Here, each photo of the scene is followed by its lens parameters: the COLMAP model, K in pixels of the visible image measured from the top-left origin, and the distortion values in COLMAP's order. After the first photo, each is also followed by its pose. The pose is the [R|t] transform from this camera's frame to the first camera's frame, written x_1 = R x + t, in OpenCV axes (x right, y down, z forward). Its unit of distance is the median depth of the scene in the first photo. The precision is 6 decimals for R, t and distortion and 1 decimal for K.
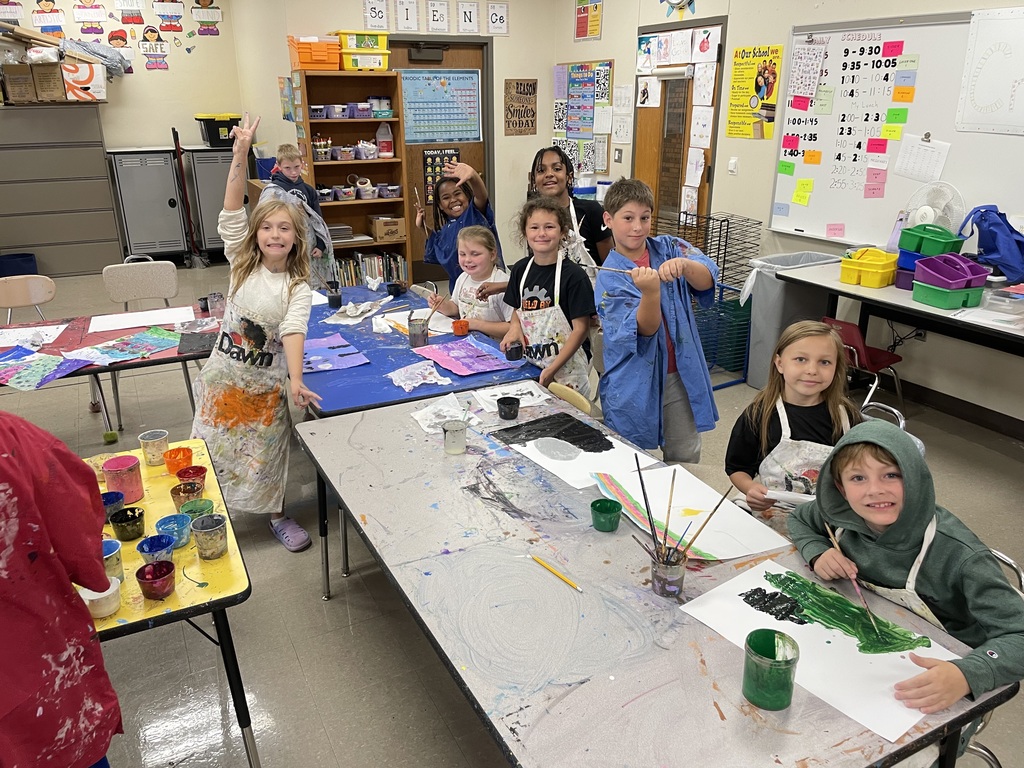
lens RADIAL K [[770.7, 0, 512.4], [0, 770.7, 380.1], [0, 0, 1]] dist [0.003072, 0.000622]
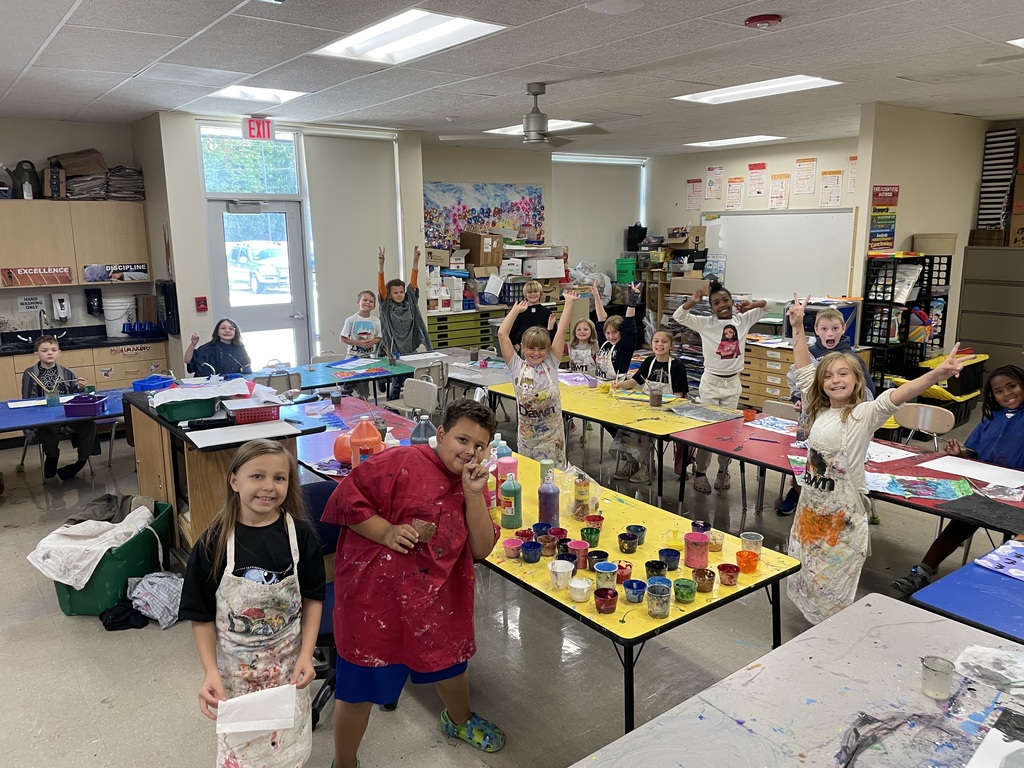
lens RADIAL K [[787.5, 0, 511.6], [0, 787.5, 386.9], [0, 0, 1]] dist [0.000962, -0.001471]
pose [[0.165880, 0.190870, -0.967498, 0.559619], [-0.340377, 0.931878, 0.125485, -0.152330], [0.925542, 0.308499, 0.219548, 0.272827]]
